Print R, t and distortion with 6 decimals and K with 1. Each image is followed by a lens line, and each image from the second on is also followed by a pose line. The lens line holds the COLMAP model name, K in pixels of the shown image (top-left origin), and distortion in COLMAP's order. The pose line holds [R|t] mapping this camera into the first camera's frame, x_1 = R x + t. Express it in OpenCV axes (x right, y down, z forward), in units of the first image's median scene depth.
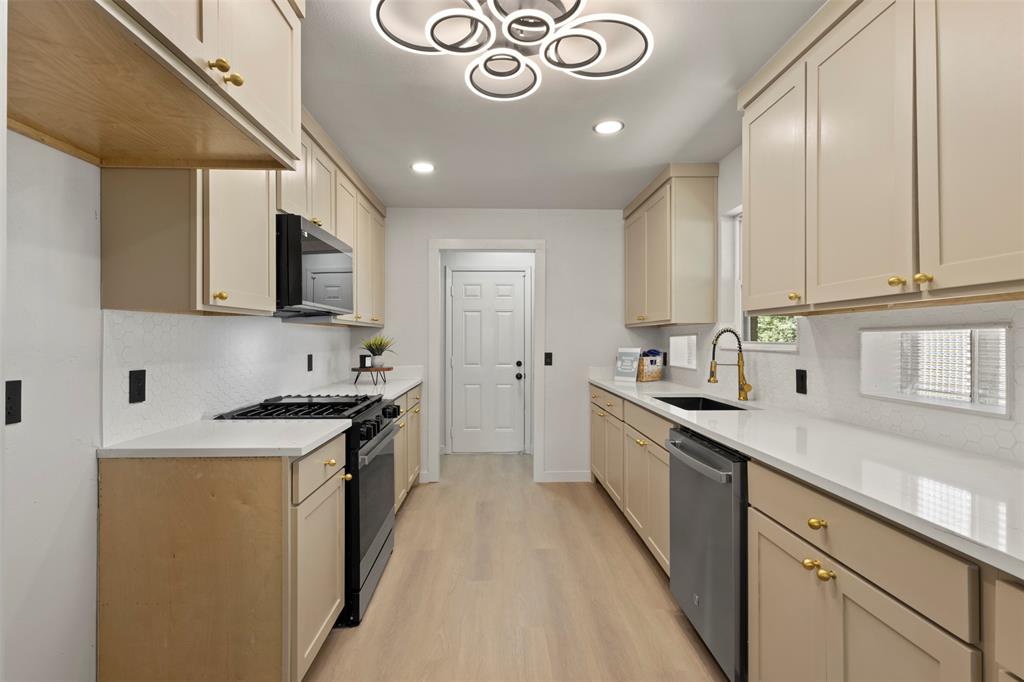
lens RADIAL K [[476.4, 0, 510.6], [0, 476.4, 339.7], [0, 0, 1]] dist [-0.000675, 0.001133]
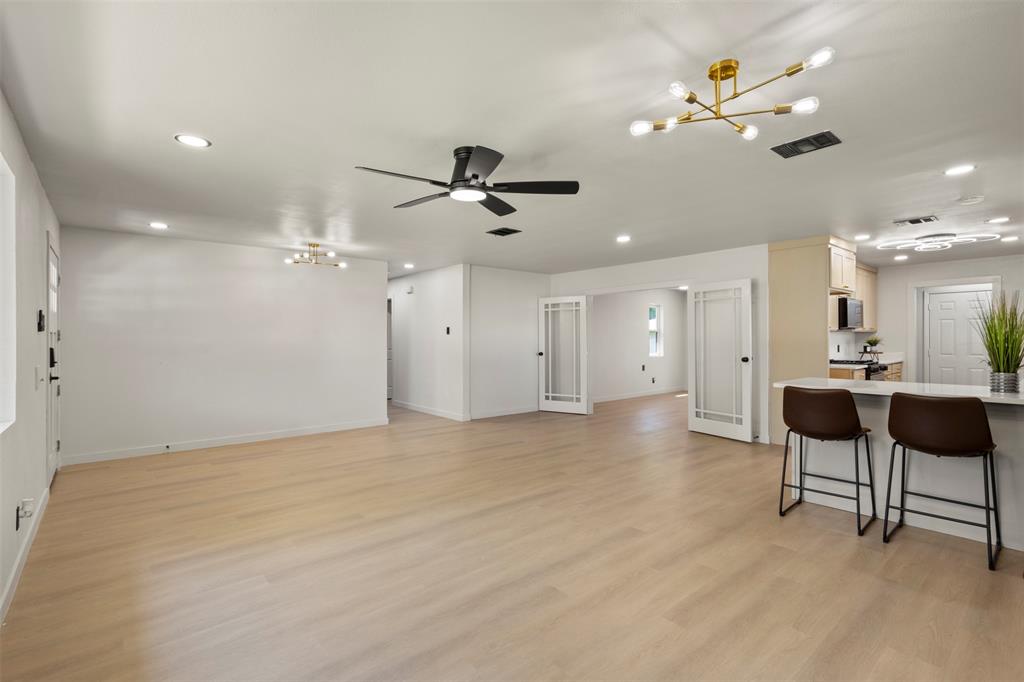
lens RADIAL K [[476.4, 0, 509.3], [0, 476.4, 338.6], [0, 0, 1]] dist [-0.000675, 0.001133]
pose [[0.621534, -0.000437, -0.783387, 0.341612], [0.002120, 0.999997, 0.001124, -0.004402], [0.783385, -0.002360, 0.621533, -1.459284]]
